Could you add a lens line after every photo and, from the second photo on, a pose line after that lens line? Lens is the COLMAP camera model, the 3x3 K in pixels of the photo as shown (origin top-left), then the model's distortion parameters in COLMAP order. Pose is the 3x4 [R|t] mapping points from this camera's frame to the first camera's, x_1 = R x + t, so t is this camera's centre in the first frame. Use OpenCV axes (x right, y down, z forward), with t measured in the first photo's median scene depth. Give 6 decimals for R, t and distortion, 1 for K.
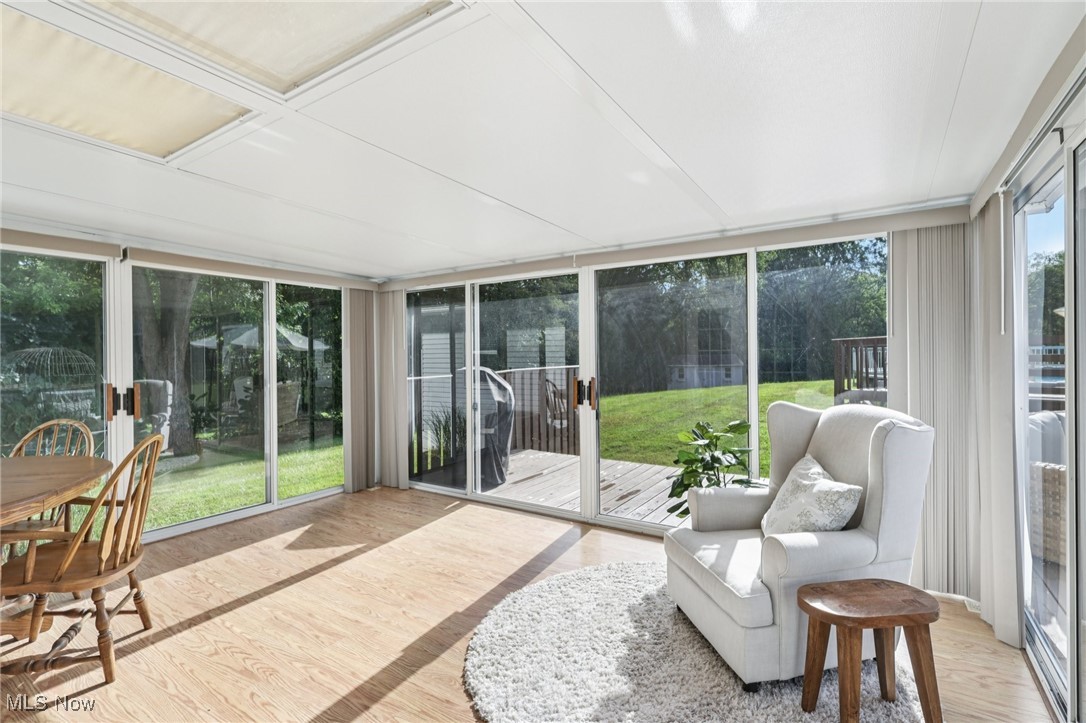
lens RADIAL K [[507.7, 0, 541.9], [0, 507.7, 359.8], [0, 0, 1]] dist [0.000836, 0.000092]
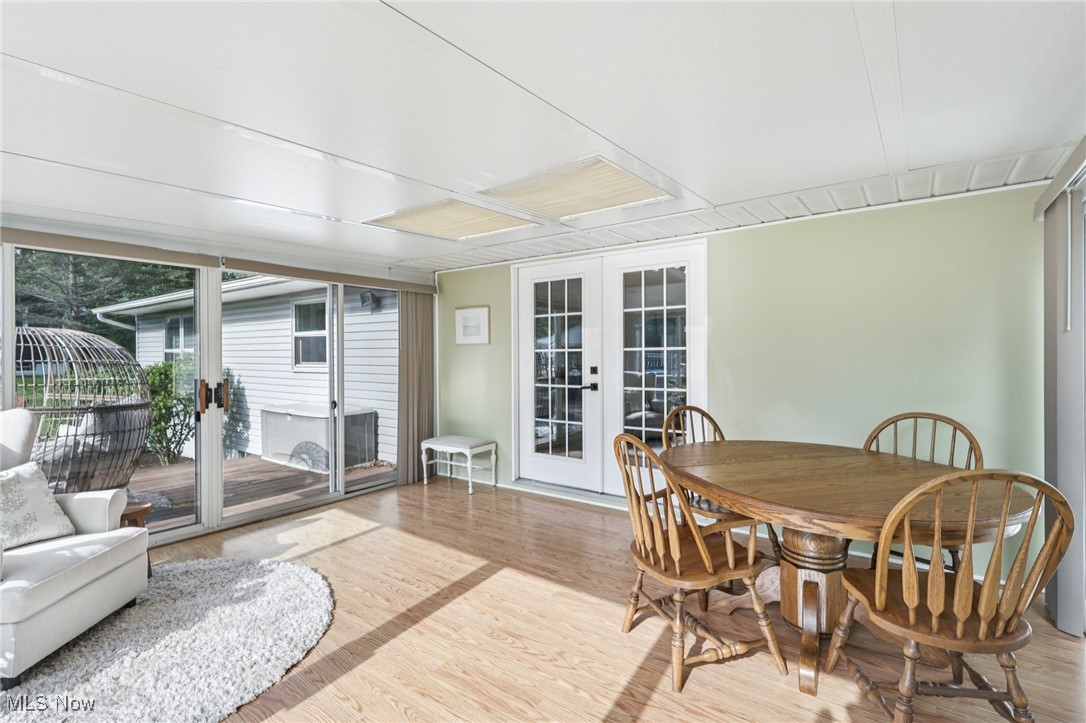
lens RADIAL K [[507.7, 0, 544.7], [0, 507.7, 357.1], [0, 0, 1]] dist [0.000836, 0.000092]
pose [[-0.997814, 0.016287, 0.064048, -0.668387], [0.016950, 0.999808, 0.009828, -0.008350], [-0.063875, 0.010892, -0.997898, 1.931061]]
